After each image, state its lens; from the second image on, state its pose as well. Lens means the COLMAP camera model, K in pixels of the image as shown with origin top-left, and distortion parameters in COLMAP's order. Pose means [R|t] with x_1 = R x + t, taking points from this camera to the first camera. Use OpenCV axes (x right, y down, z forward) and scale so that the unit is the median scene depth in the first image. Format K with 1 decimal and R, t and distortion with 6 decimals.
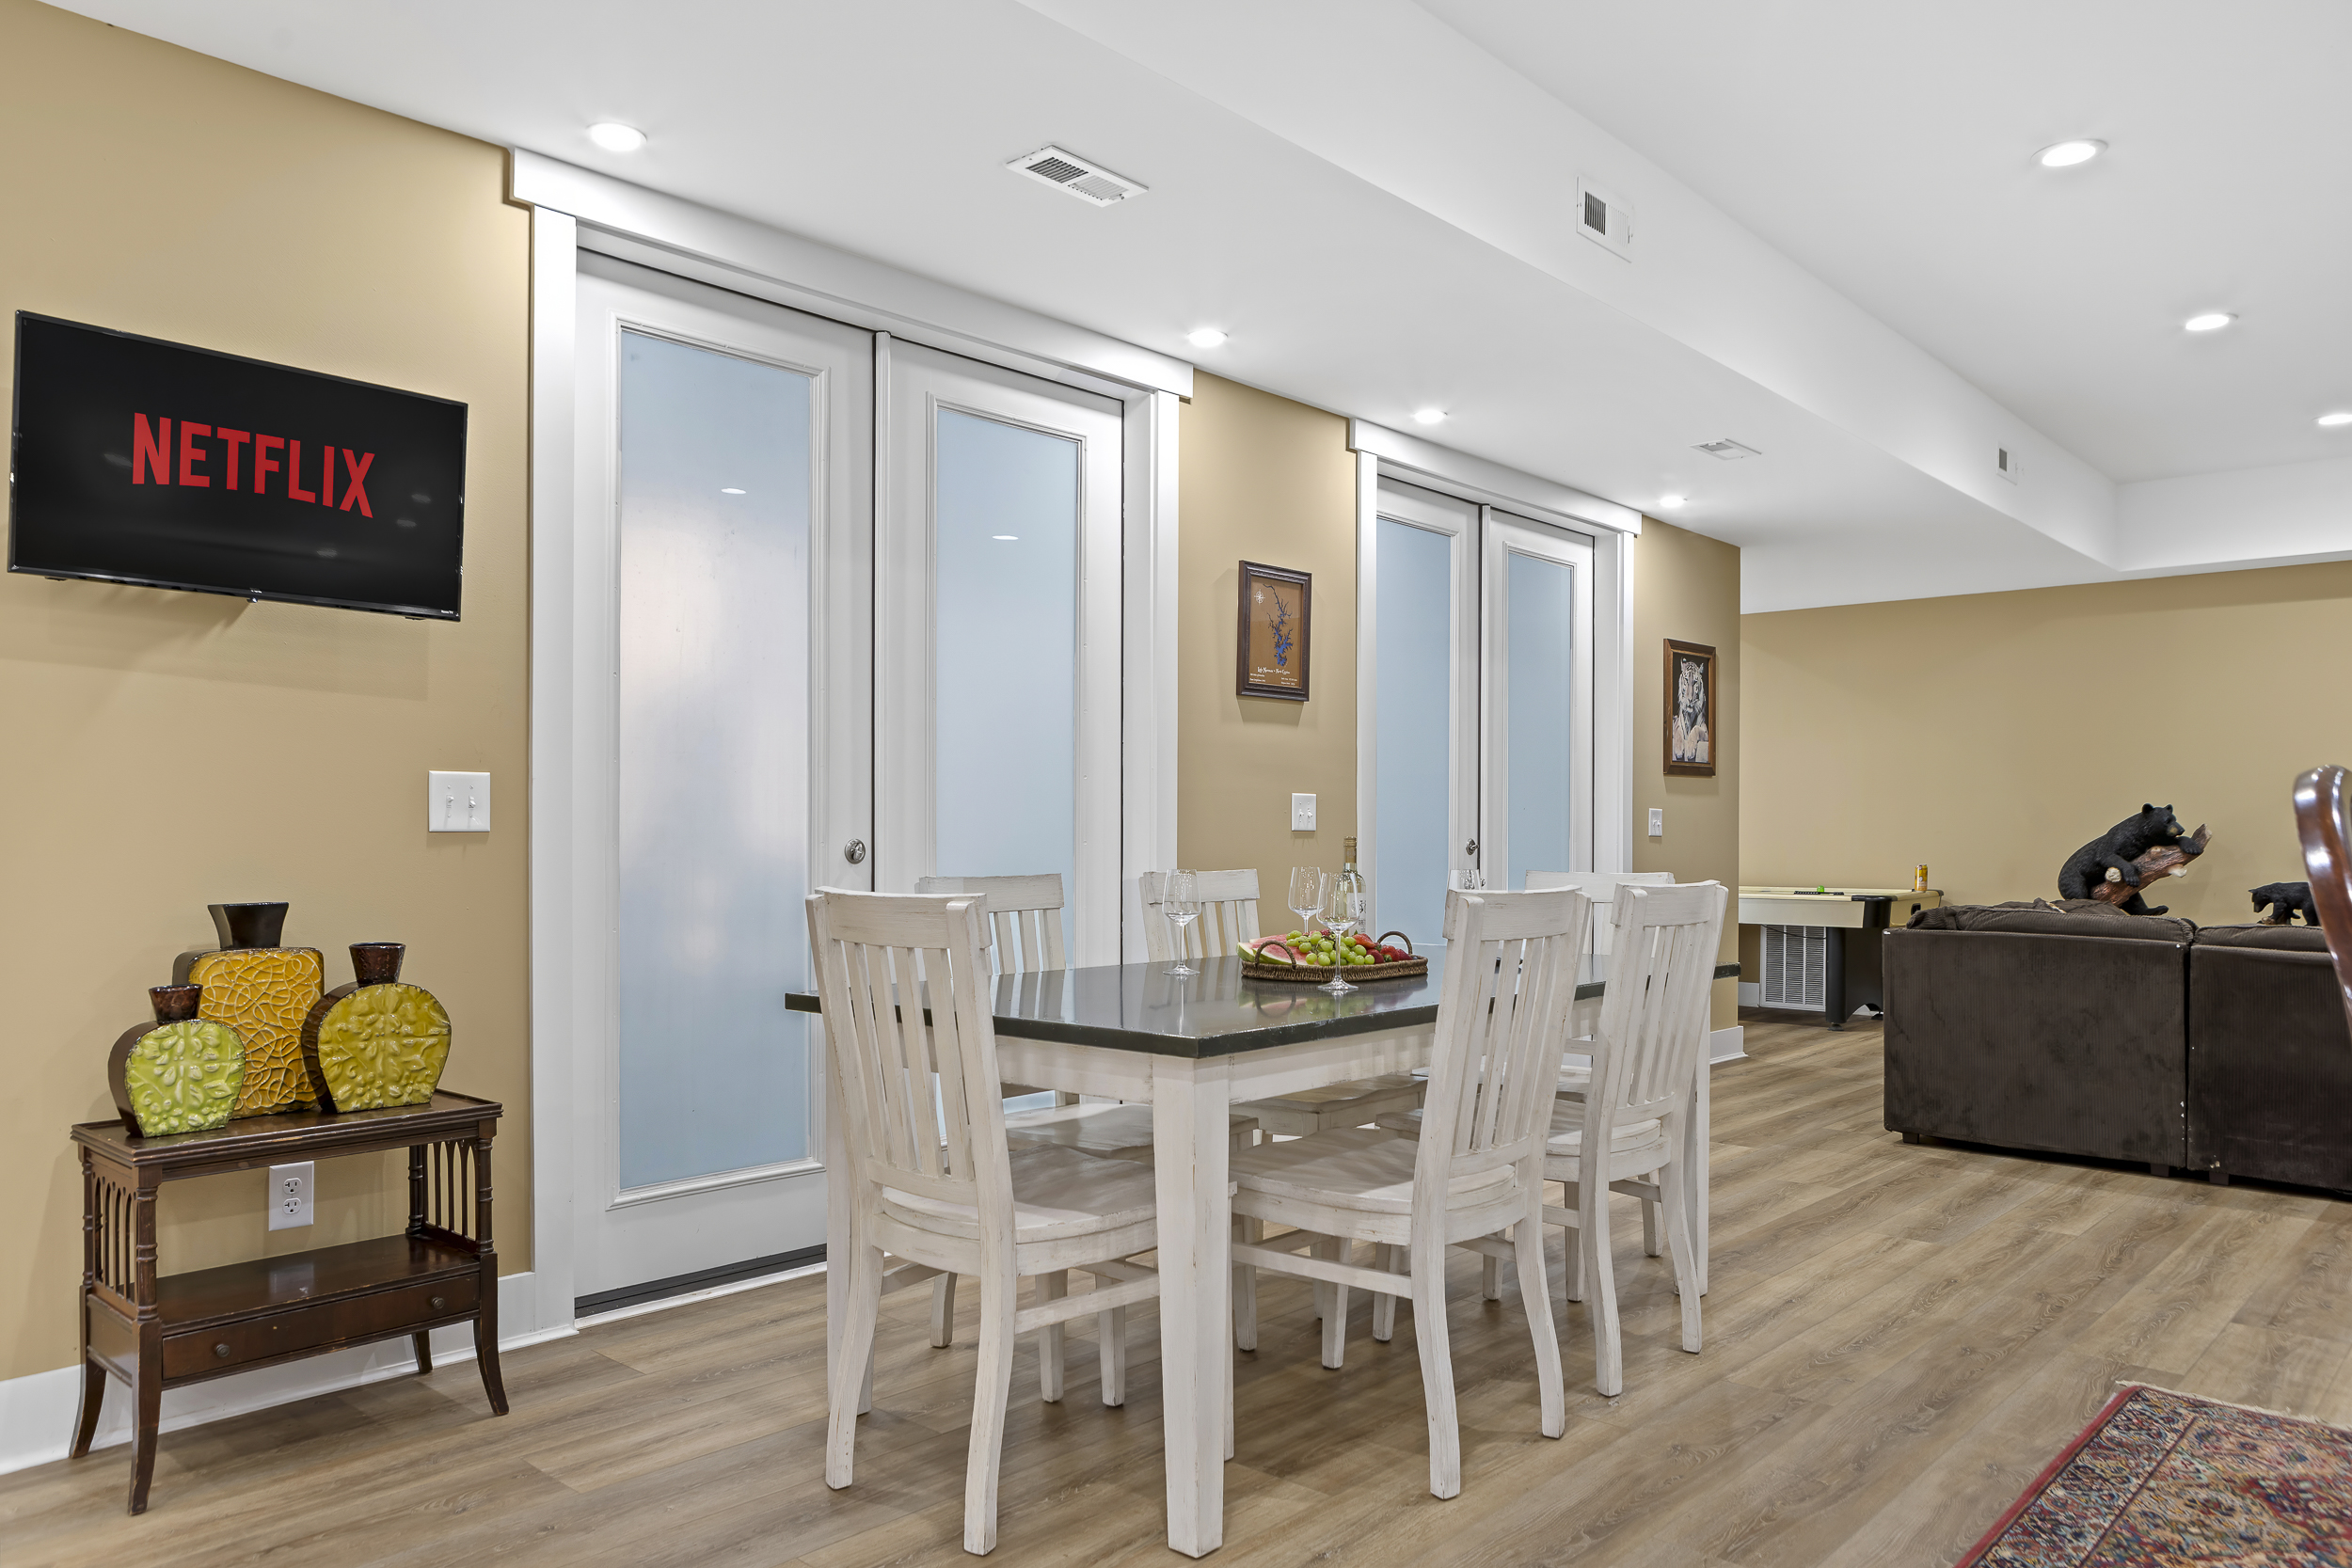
lens RADIAL K [[1604.9, 0, 1195.6], [0, 1604.9, 834.5], [0, 0, 1]] dist [-0.025768, 0.024056]
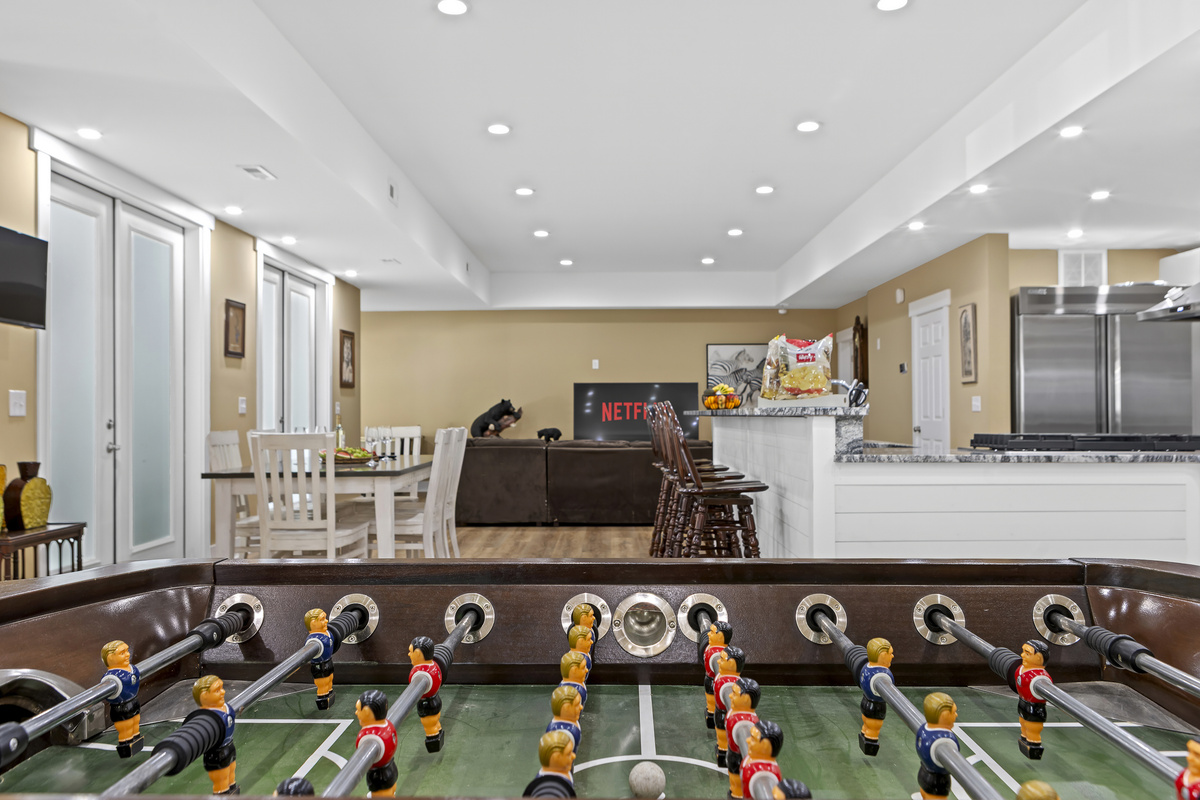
lens RADIAL K [[949.2, 0, 597.5], [0, 949.2, 405.7], [0, 0, 1]] dist [-0.003334, -0.000929]
pose [[0.750685, -0.008410, 0.660607, -0.461391], [0.015065, 0.999877, -0.004390, 0.000588], [-0.660489, 0.013247, 0.750719, -0.382253]]
